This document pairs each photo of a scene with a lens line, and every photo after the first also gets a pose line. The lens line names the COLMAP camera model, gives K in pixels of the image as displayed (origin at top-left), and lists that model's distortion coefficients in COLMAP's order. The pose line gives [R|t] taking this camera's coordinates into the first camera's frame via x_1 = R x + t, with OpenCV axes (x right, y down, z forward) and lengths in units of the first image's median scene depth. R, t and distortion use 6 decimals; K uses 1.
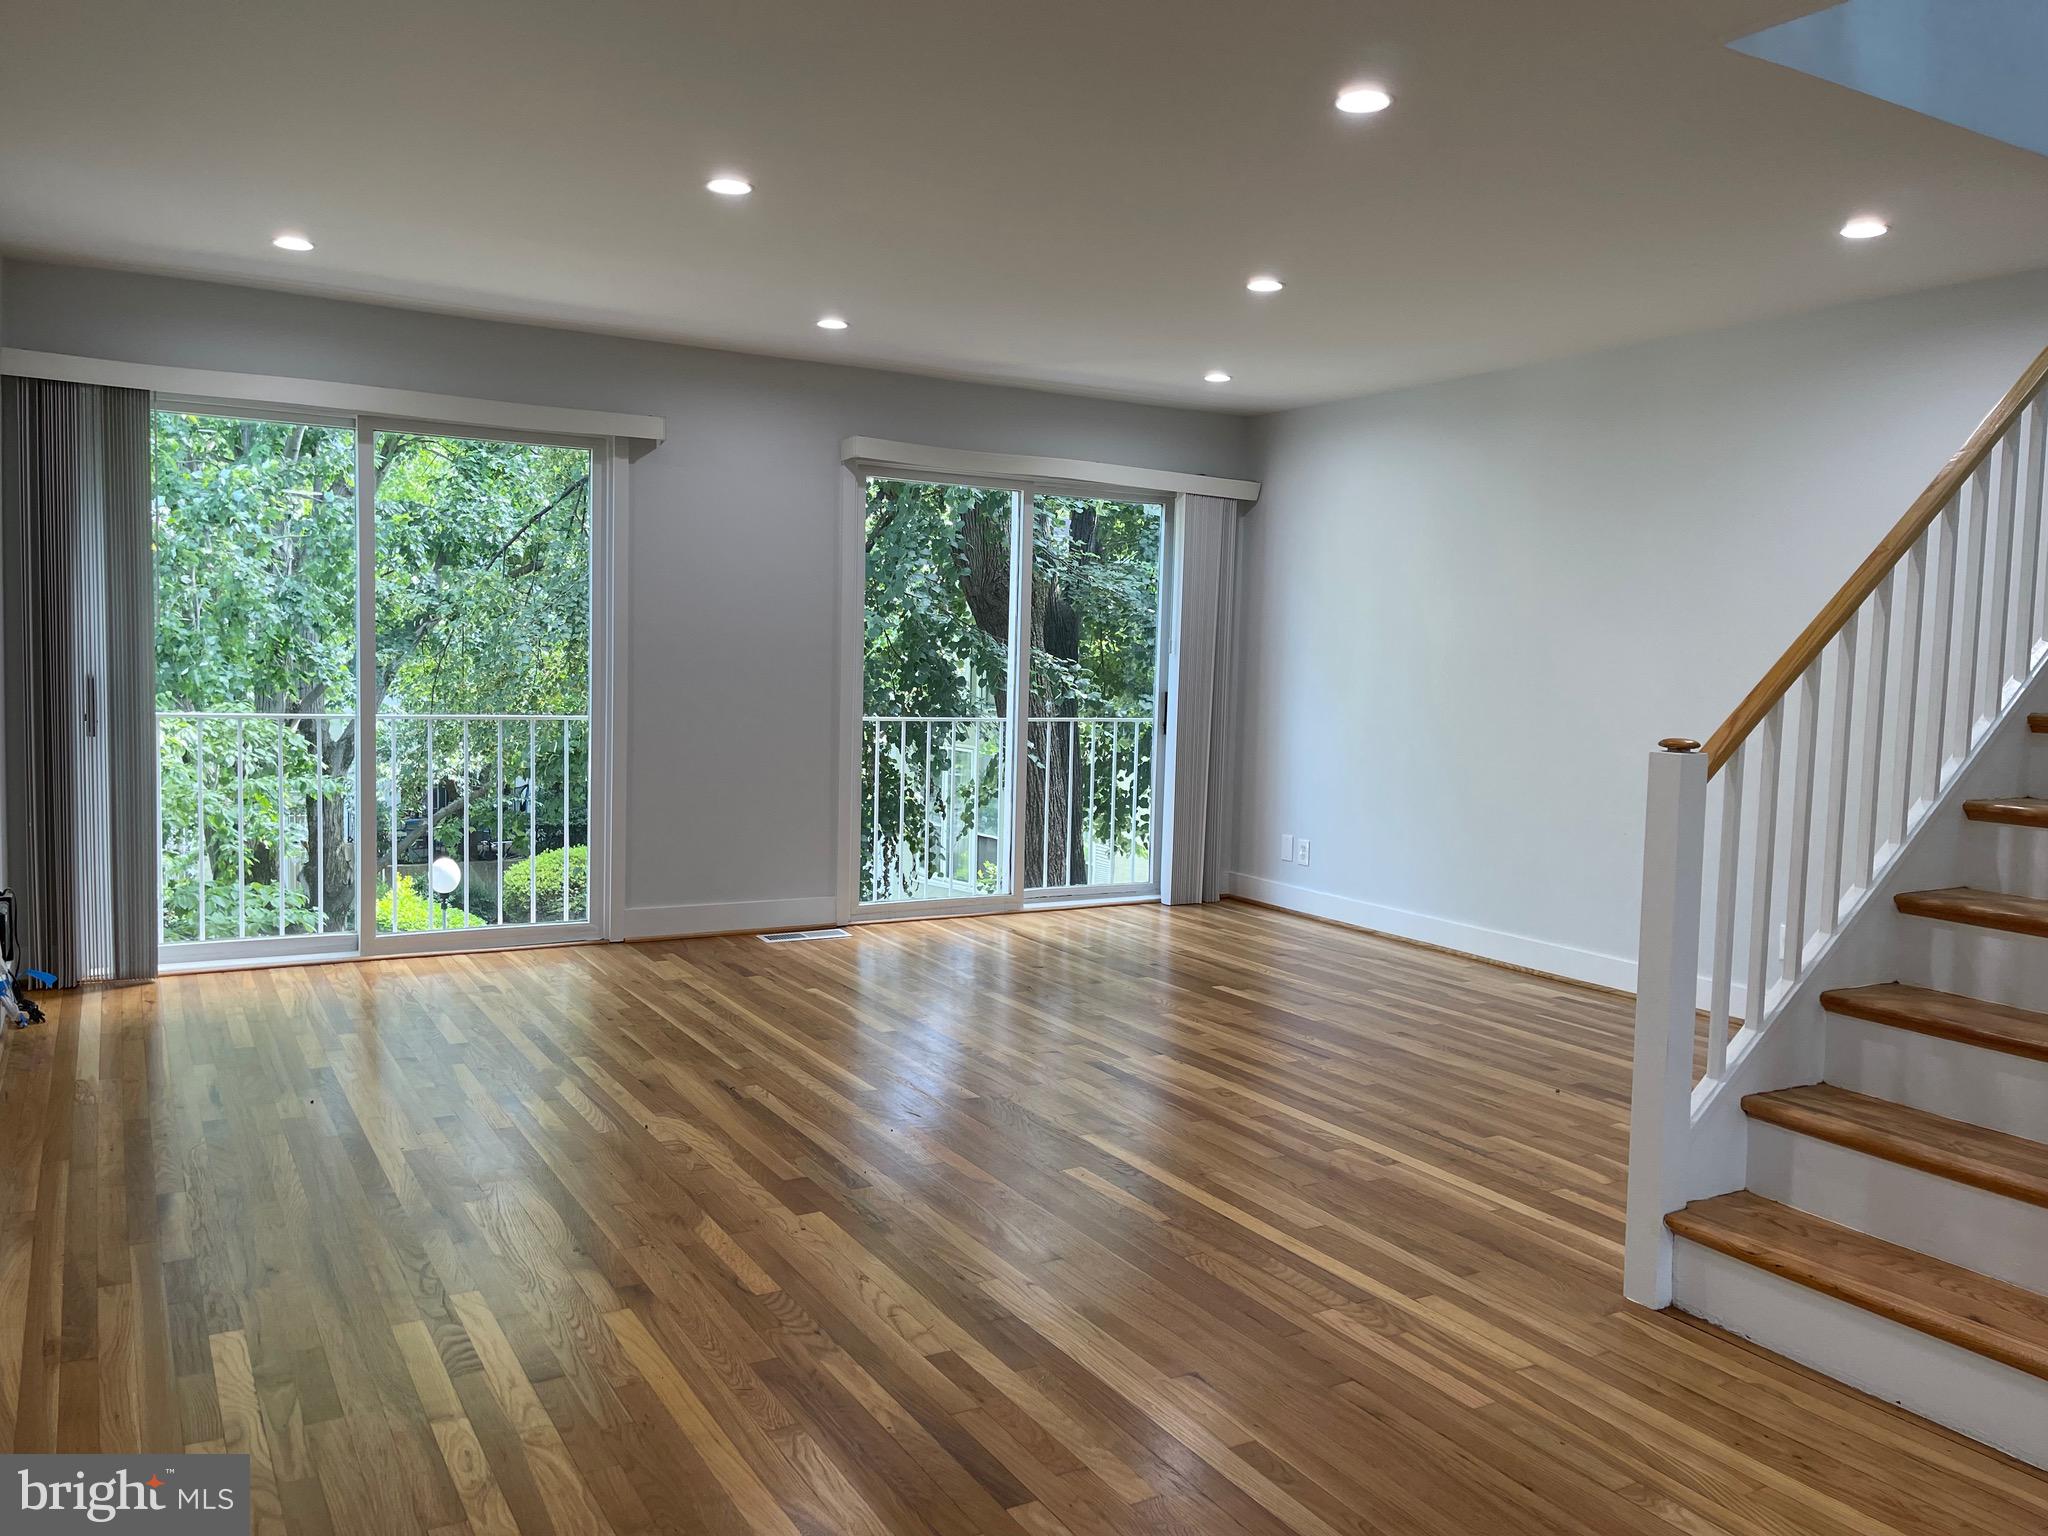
lens RADIAL K [[1528.4, 0, 1049.1], [0, 1528.4, 754.2], [0, 0, 1]] dist [0.068840, -0.089170]
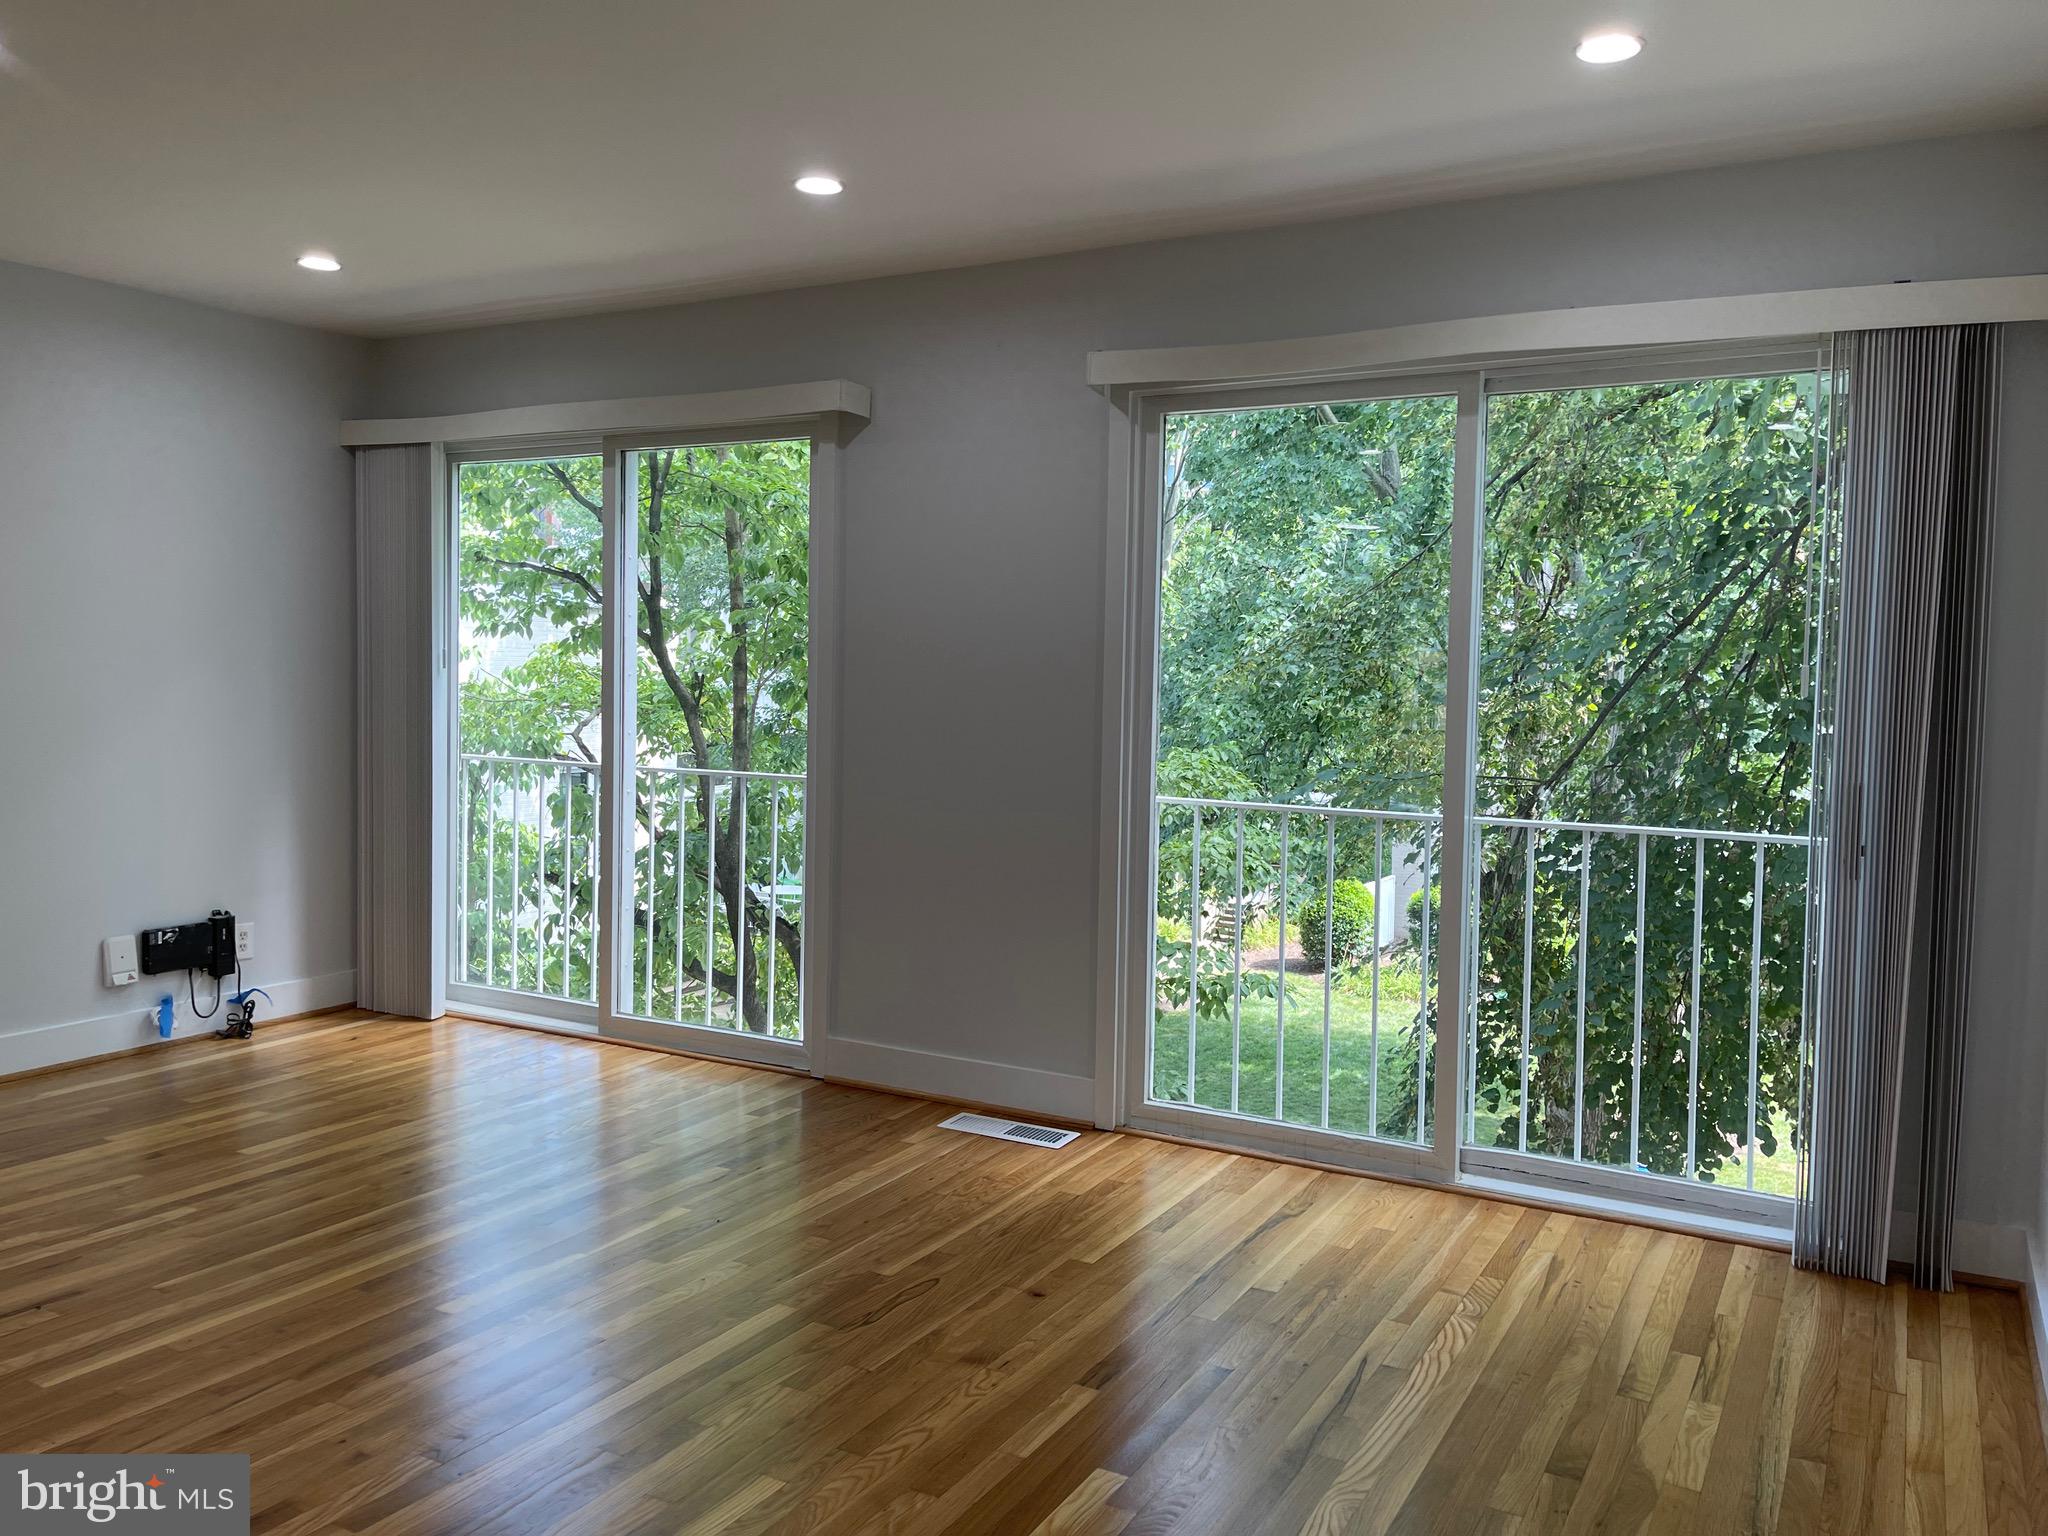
lens RADIAL K [[1528.4, 0, 1049.1], [0, 1528.4, 754.2], [0, 0, 1]] dist [0.068840, -0.089170]
pose [[0.492109, 0.025134, -0.870171, 0.471061], [-0.060608, 0.998147, -0.005446, -0.044843], [0.868421, 0.055420, 0.492720, 0.776329]]
